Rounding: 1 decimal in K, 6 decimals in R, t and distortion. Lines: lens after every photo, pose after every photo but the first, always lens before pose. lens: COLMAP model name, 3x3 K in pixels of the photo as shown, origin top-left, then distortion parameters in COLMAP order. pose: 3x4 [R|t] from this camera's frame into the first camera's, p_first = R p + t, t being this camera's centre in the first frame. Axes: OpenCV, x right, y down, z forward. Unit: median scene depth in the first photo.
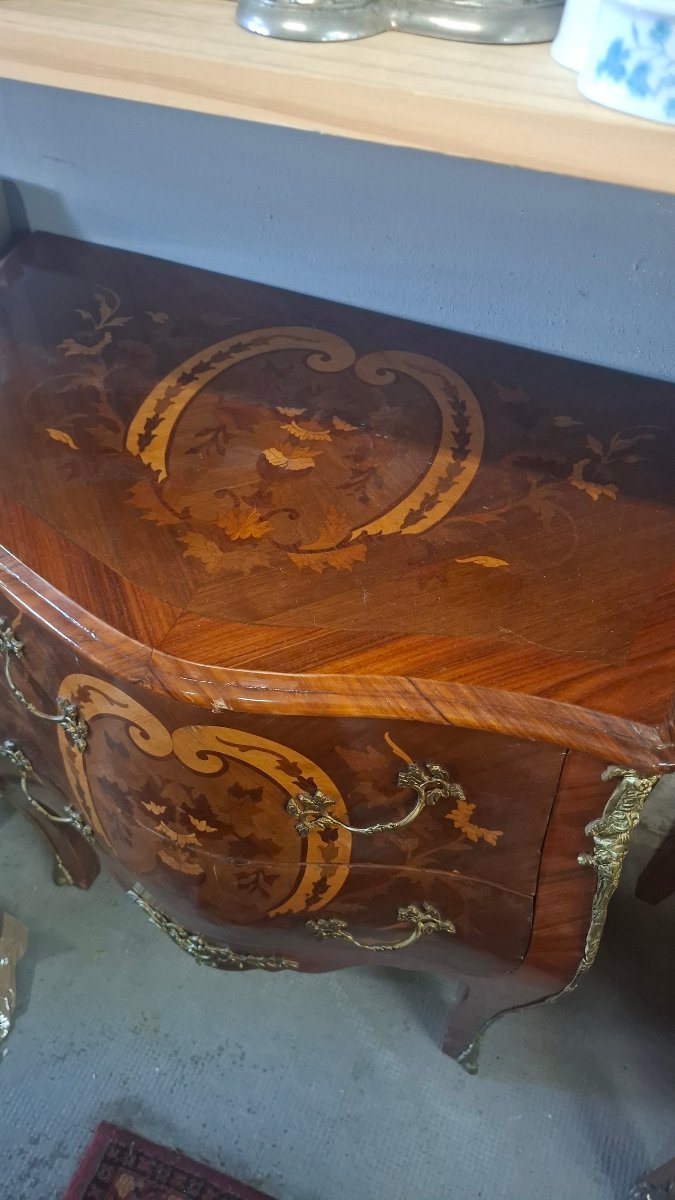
lens RADIAL K [[869.6, 0, 341.4], [0, 869.6, 620.4], [0, 0, 1]] dist [0.113418, -0.125784]
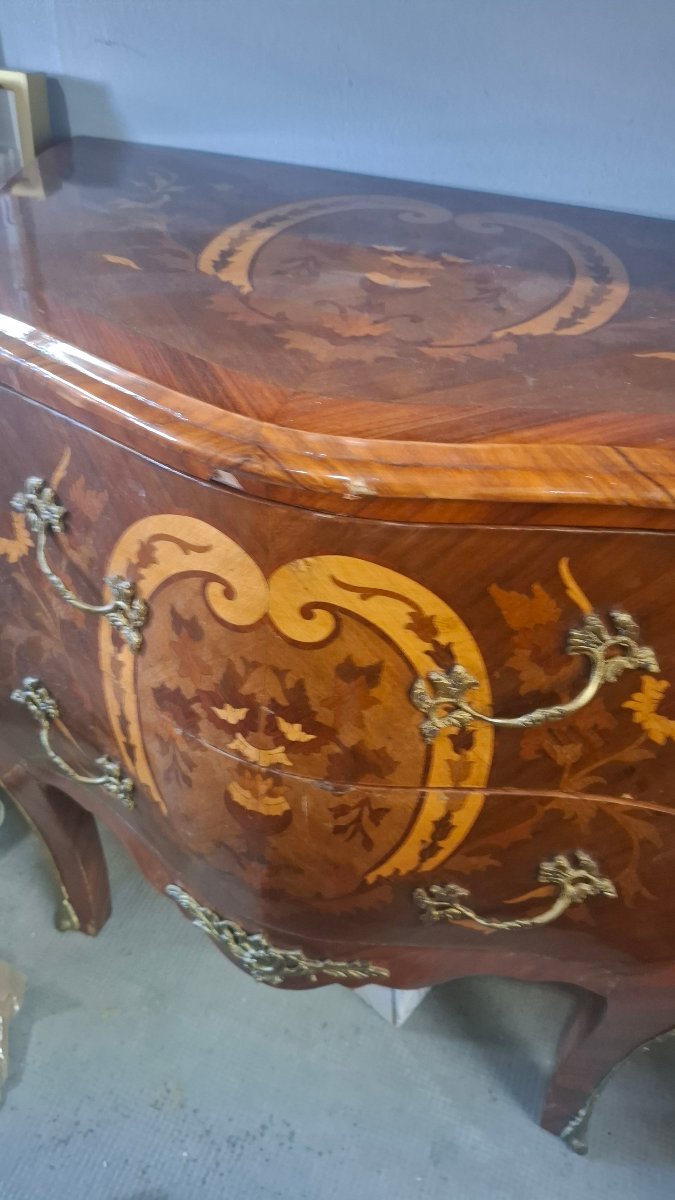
lens RADIAL K [[874.2, 0, 337.5], [0, 874.2, 600.0], [0, 0, 1]] dist [0.113188, -0.133043]
pose [[0.999852, -0.009665, 0.014205, -0.125515], [0.011724, 0.988175, -0.152884, 0.227393], [-0.012560, 0.153028, 0.988142, 0.217716]]
